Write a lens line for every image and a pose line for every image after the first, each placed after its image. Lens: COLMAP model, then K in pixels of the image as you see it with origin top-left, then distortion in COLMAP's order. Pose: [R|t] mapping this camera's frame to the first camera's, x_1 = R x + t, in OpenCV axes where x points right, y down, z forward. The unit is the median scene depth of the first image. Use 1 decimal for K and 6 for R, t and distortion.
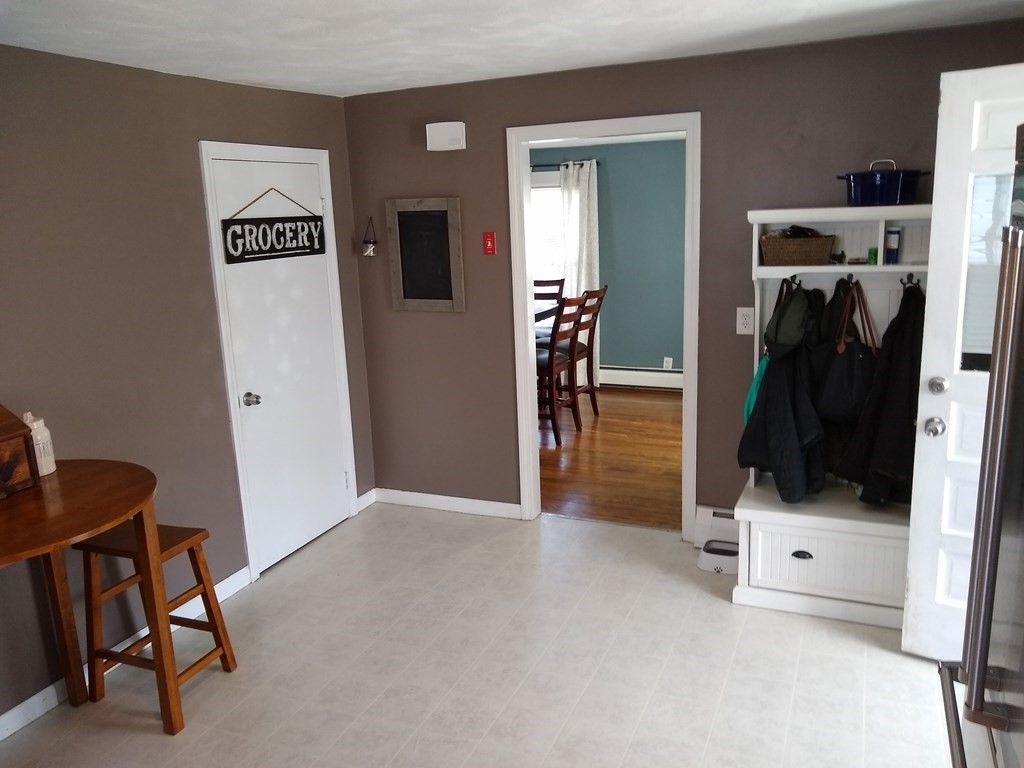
lens RADIAL K [[798.8, 0, 514.9], [0, 798.8, 388.9], [0, 0, 1]] dist [-0.024386, 0.003760]
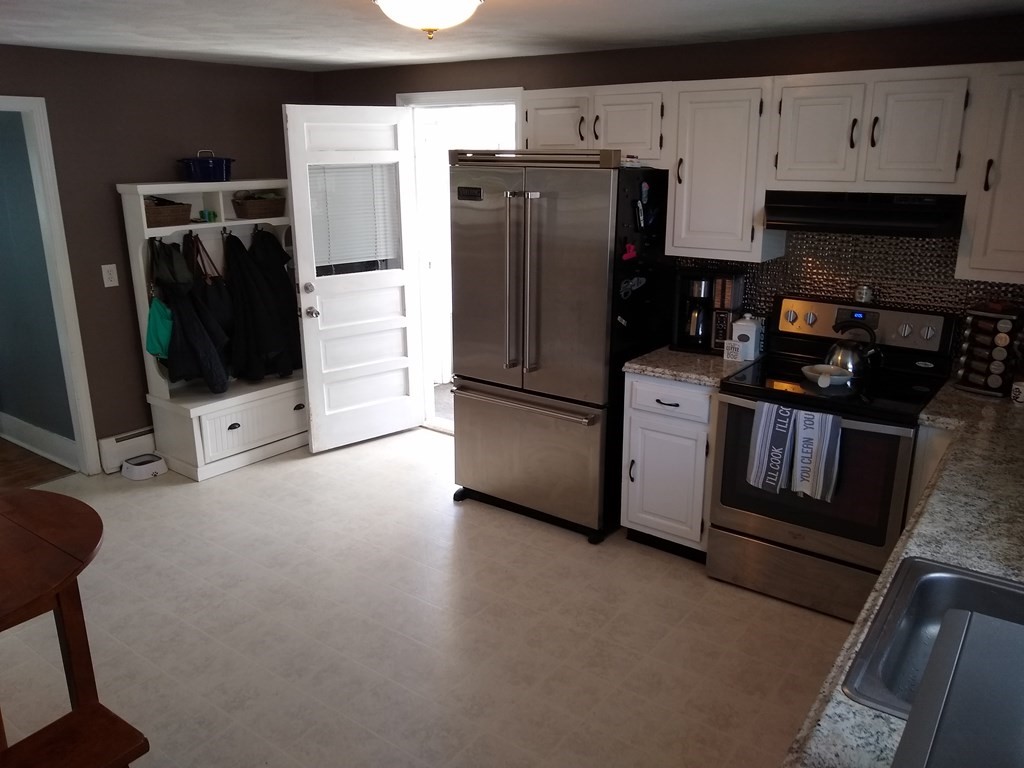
lens RADIAL K [[798.8, 0, 514.9], [0, 798.8, 388.9], [0, 0, 1]] dist [-0.024386, 0.003760]
pose [[0.216167, -0.233560, 0.948009, -0.866446], [0.203653, 0.960395, 0.190174, -0.025969], [-0.954881, 0.151956, 0.255171, 0.138239]]
